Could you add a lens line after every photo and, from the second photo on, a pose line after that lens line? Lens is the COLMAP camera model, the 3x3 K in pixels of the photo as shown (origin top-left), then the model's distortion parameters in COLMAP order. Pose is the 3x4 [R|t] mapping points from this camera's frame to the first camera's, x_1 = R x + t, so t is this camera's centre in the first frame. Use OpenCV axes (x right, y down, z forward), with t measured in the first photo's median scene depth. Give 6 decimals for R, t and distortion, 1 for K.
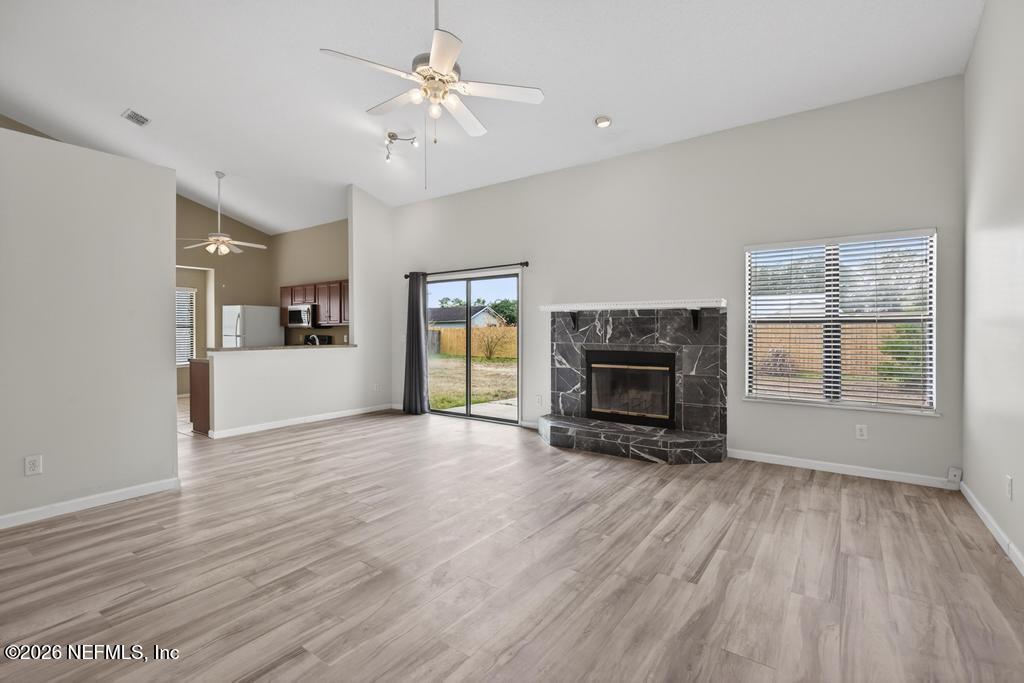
lens RADIAL K [[472.5, 0, 509.2], [0, 472.5, 340.0], [0, 0, 1]] dist [0.000594, 0.000277]
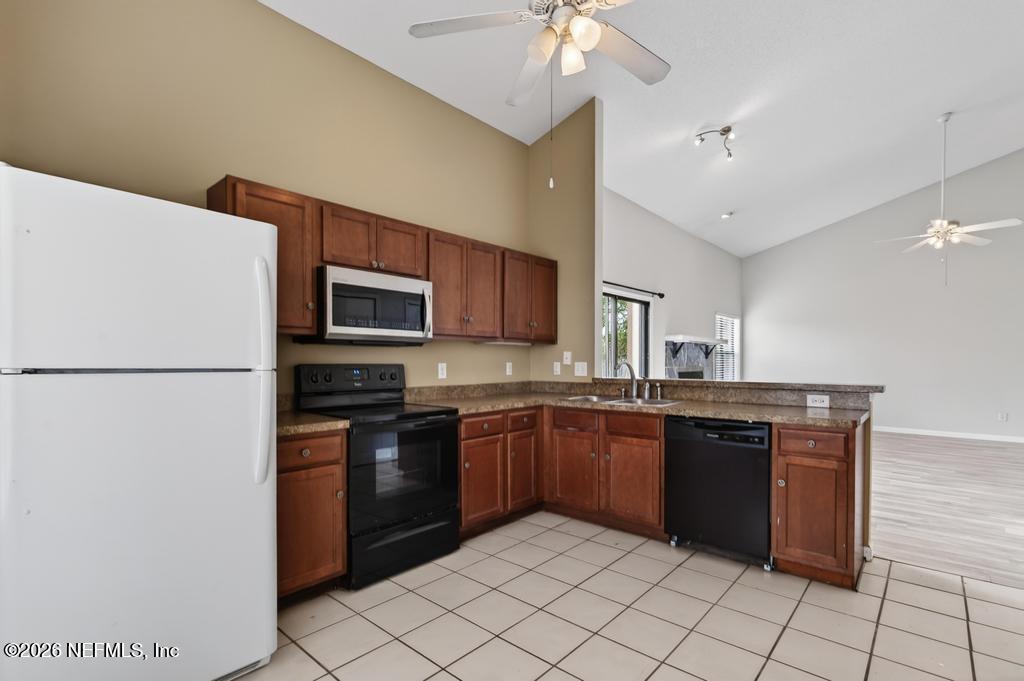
lens RADIAL K [[484.0, 0, 515.6], [0, 484.0, 362.1], [0, 0, 1]] dist [-0.001877, -0.000339]
pose [[0.083464, -0.004150, 0.996502, -1.212730], [0.014384, 0.999892, 0.002960, -0.016842], [-0.996407, 0.014087, 0.083515, 1.364879]]
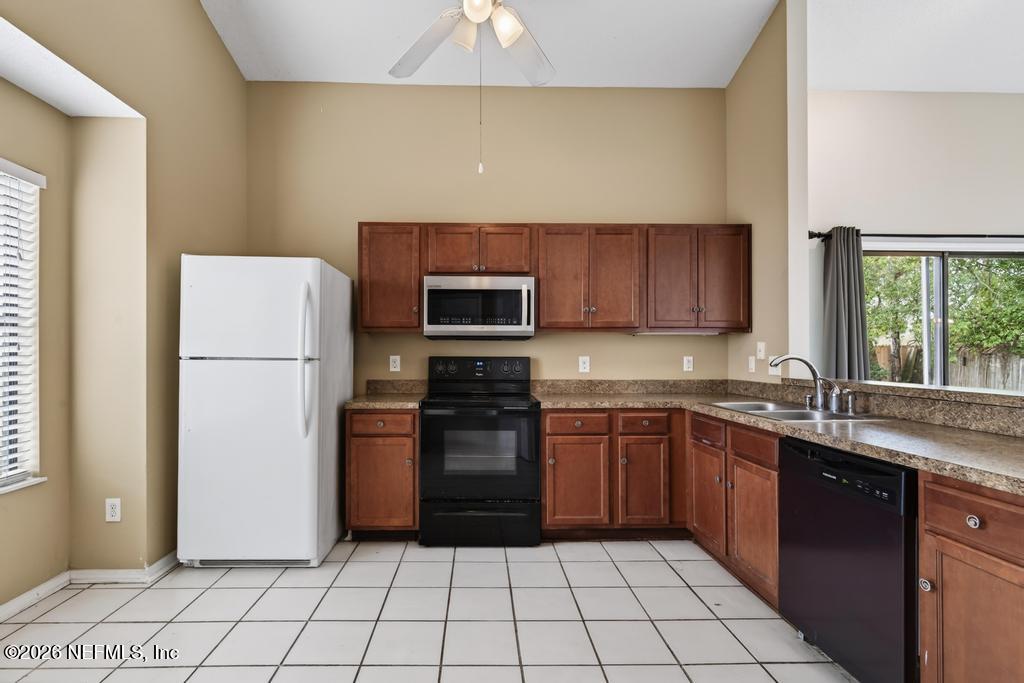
lens RADIAL K [[486.7, 0, 486.2], [0, 486.7, 347.7], [0, 0, 1]] dist [0.001060, 0.000491]
pose [[0.796816, 0.009099, 0.604153, -1.046040], [0.007424, 0.999664, -0.024847, -0.010949], [-0.604176, 0.024284, 0.796481, 1.069875]]
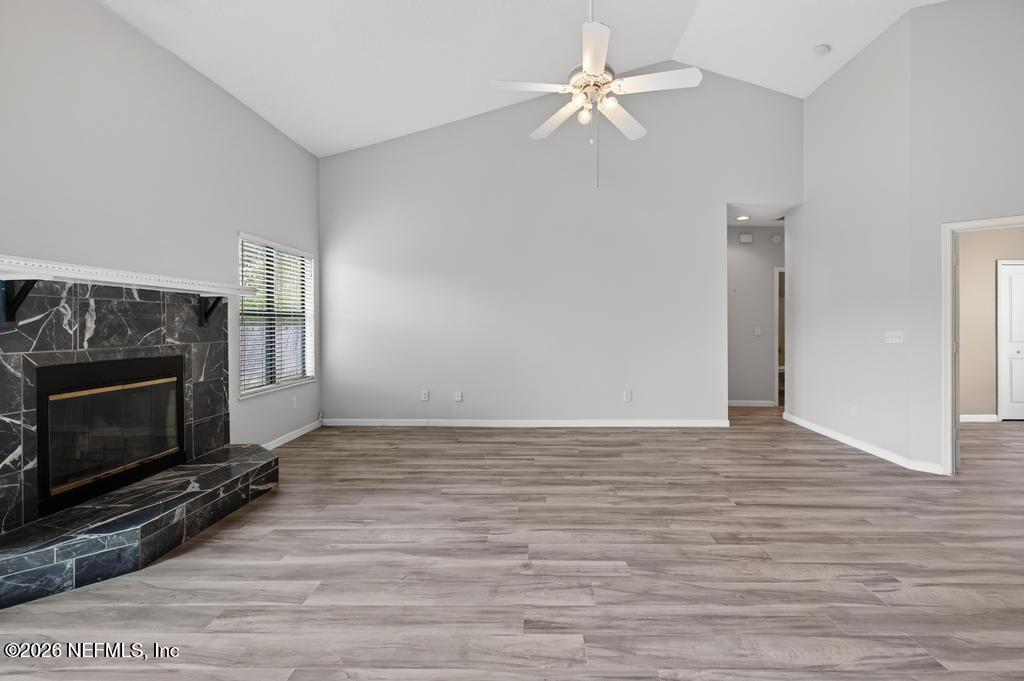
lens RADIAL K [[467.7, 0, 538.7], [0, 467.7, 325.1], [0, 0, 1]] dist [-0.001030, -0.000213]
pose [[-0.581733, -0.003076, 0.813374, -0.489593], [0.016993, 0.999729, 0.015934, -0.018300], [-0.813202, 0.023091, -0.581523, 0.893632]]
